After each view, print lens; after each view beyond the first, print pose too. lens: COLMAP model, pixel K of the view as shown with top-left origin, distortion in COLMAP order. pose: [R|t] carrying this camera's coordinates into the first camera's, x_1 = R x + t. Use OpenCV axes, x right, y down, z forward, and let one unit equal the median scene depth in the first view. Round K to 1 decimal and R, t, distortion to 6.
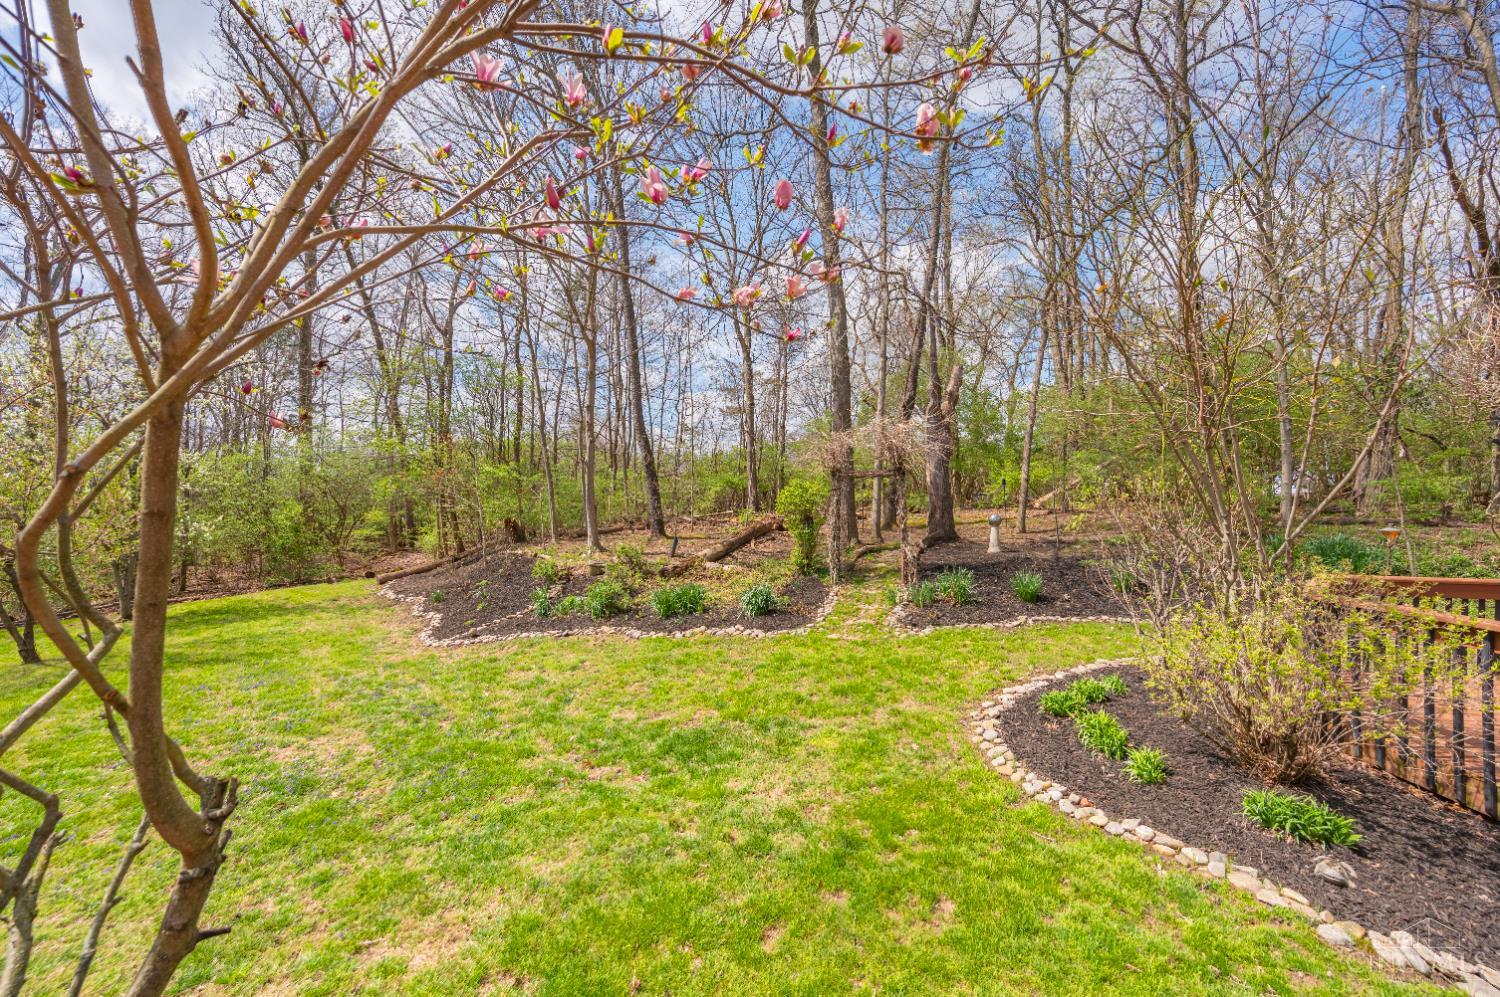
lens RADIAL K [[624.8, 0, 750.0], [0, 624.8, 498.5], [0, 0, 1]] dist [-0.000426, -0.000134]
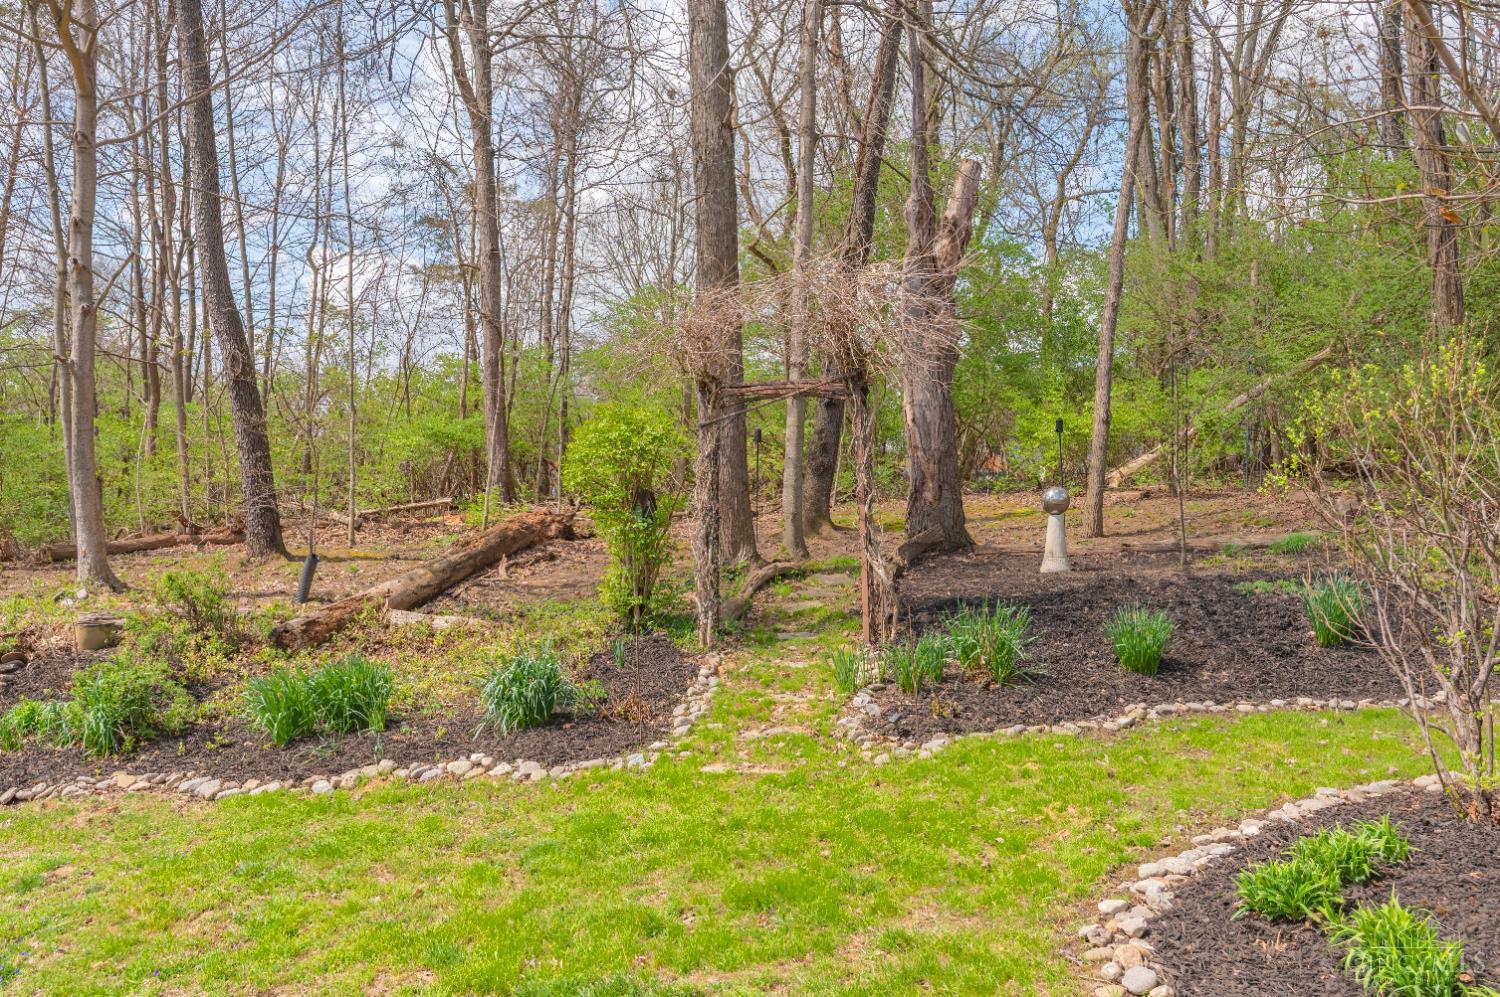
lens RADIAL K [[1303.8, 0, 750.3], [0, 1303.8, 520.0], [0, 0, 1]] dist [-0.004718, -0.003799]
pose [[0.978178, -0.004733, 0.207715, -0.017828], [0.003544, 0.999975, 0.006099, 0.042136], [-0.207739, -0.005230, 0.978170, 0.128192]]
